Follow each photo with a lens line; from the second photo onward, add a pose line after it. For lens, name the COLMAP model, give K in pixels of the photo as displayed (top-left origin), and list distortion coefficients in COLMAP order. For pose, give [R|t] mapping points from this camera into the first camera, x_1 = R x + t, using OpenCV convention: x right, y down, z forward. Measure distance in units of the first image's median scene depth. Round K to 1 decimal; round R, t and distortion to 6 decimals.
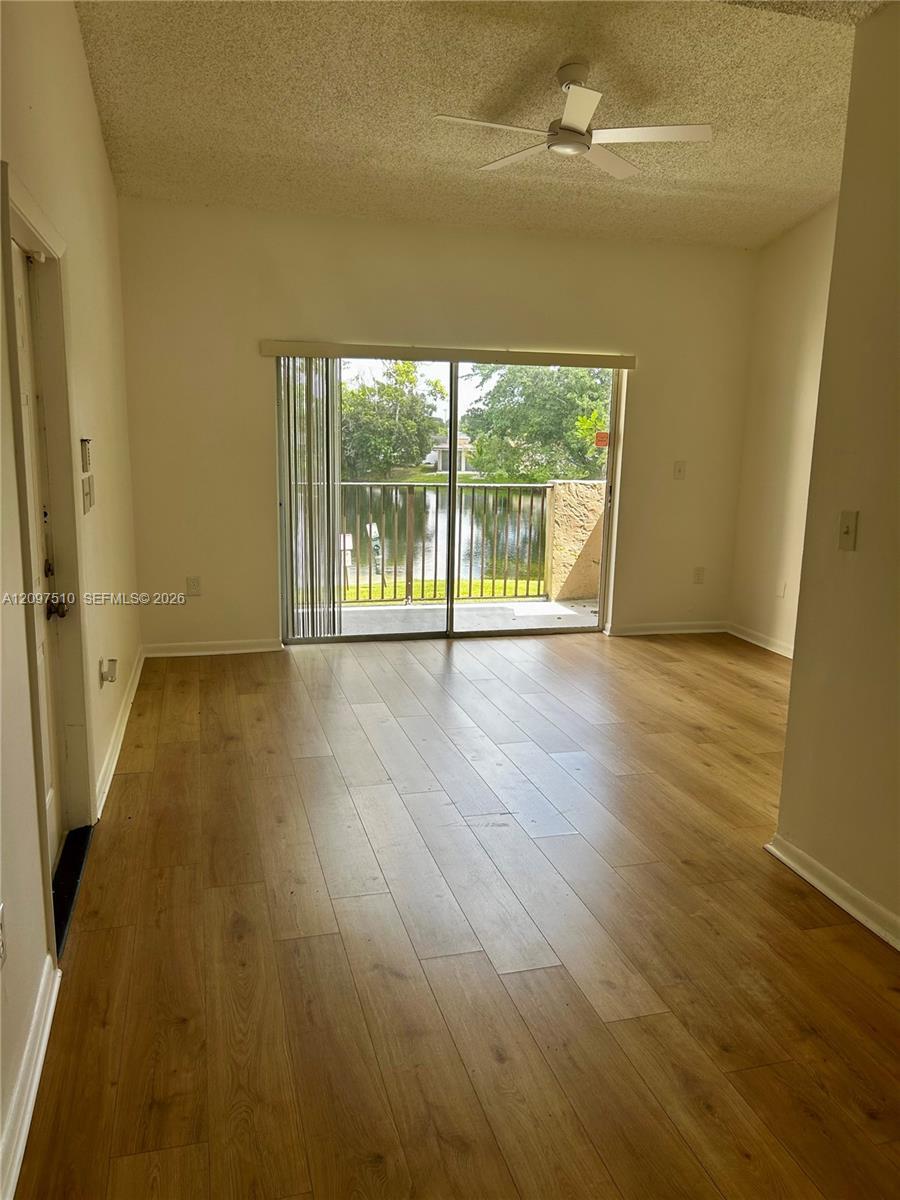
lens RADIAL K [[909.0, 0, 468.6], [0, 909.0, 608.6], [0, 0, 1]] dist [0.057871, -0.069144]
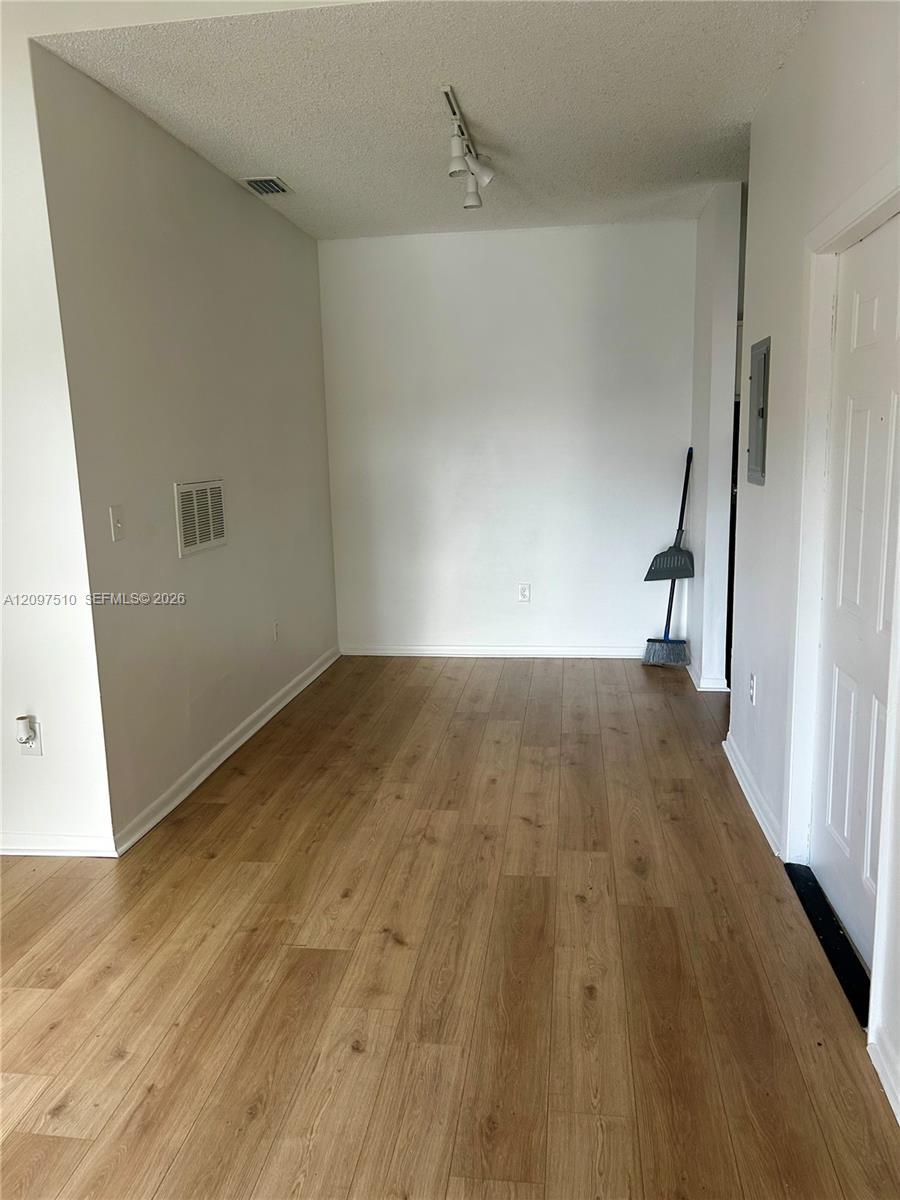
lens RADIAL K [[909.0, 0, 468.6], [0, 909.0, 608.6], [0, 0, 1]] dist [0.057871, -0.069144]
pose [[-0.921324, -0.073516, 0.381782, -0.473749], [0.075527, 0.929413, 0.361230, -0.391704], [-0.381389, 0.361645, -0.850738, 1.975962]]
